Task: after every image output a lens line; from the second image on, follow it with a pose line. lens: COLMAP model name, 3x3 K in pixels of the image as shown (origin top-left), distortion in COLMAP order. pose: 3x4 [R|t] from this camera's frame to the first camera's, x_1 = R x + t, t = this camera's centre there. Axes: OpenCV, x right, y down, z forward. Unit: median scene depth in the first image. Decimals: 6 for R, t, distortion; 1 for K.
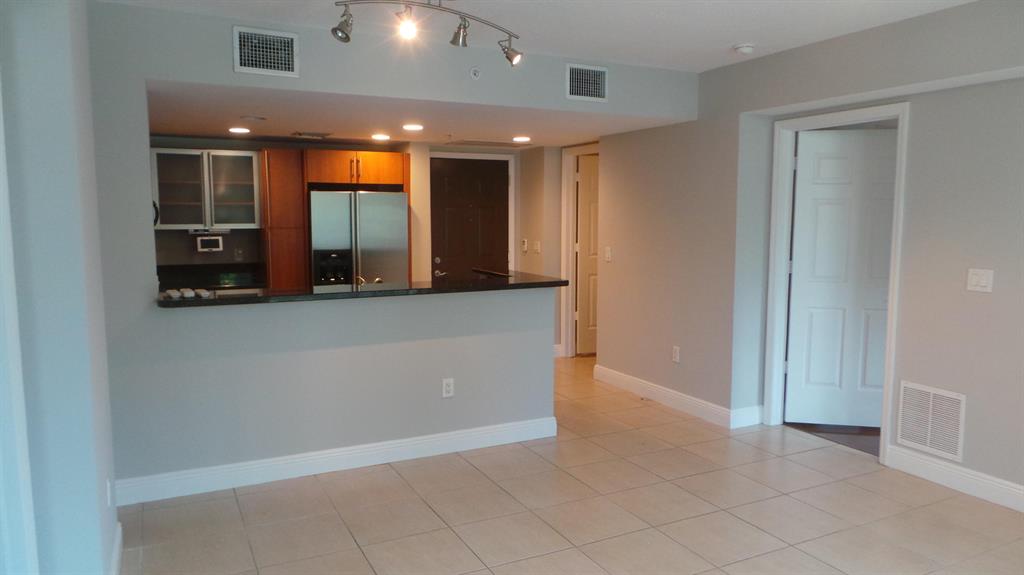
lens RADIAL K [[710.7, 0, 512.0], [0, 710.7, 287.4], [0, 0, 1]] dist [-0.003328, 0.006817]
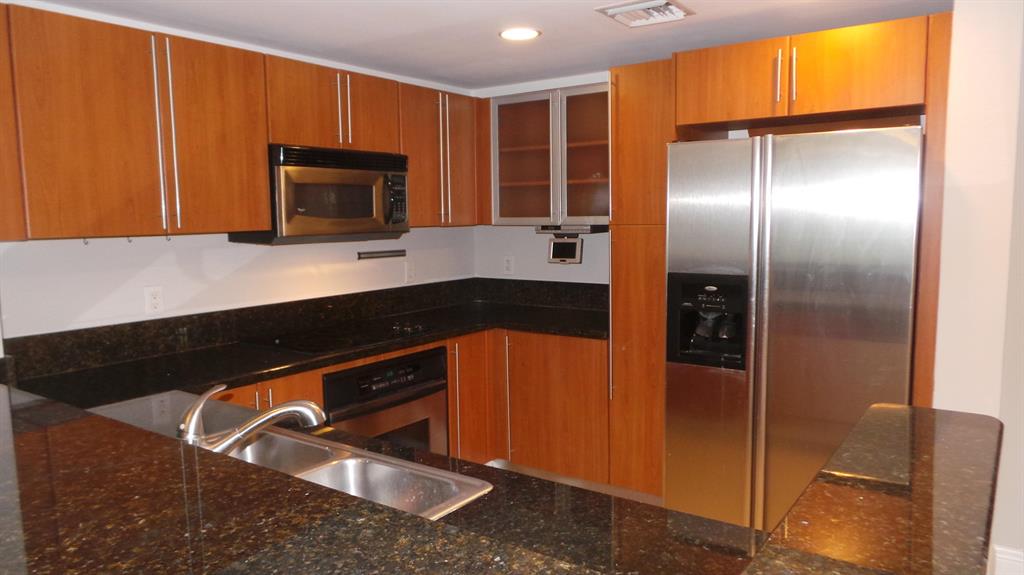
lens RADIAL K [[710.7, 0, 511.5], [0, 710.7, 284.7], [0, 0, 1]] dist [-0.003328, 0.006817]
pose [[0.454447, 0.081996, -0.886992, 0.080607], [-0.068905, 0.996007, 0.056771, -0.061501], [0.888105, 0.035319, 0.458282, 0.671597]]
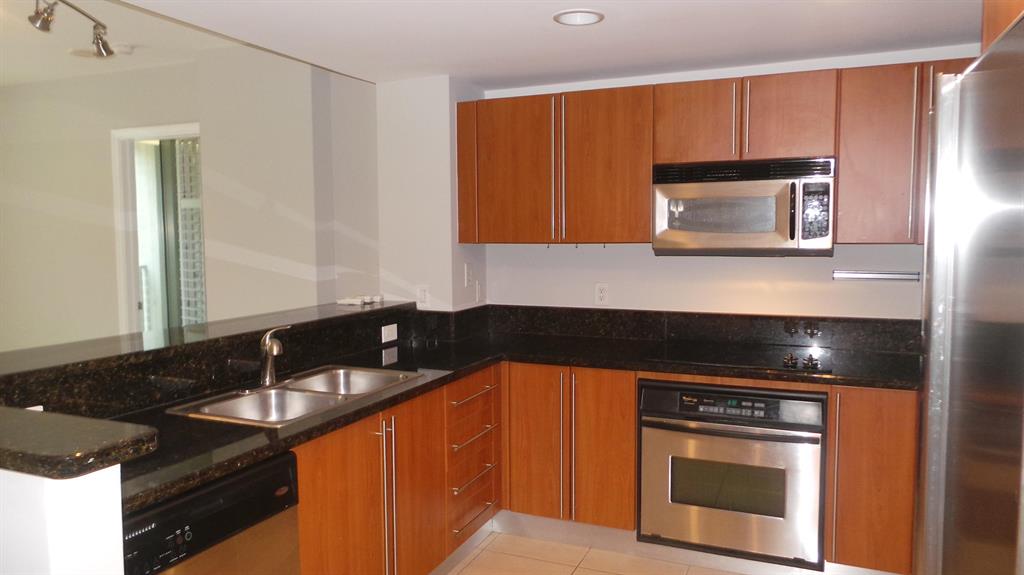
lens RADIAL K [[710.7, 0, 511.5], [0, 710.7, 288.6], [0, 0, 1]] dist [-0.003328, 0.006817]
pose [[-0.763917, 0.056051, -0.642875, -0.034380], [-0.057036, 0.986457, 0.153781, -0.121268], [0.642789, 0.154143, -0.750375, 1.286432]]
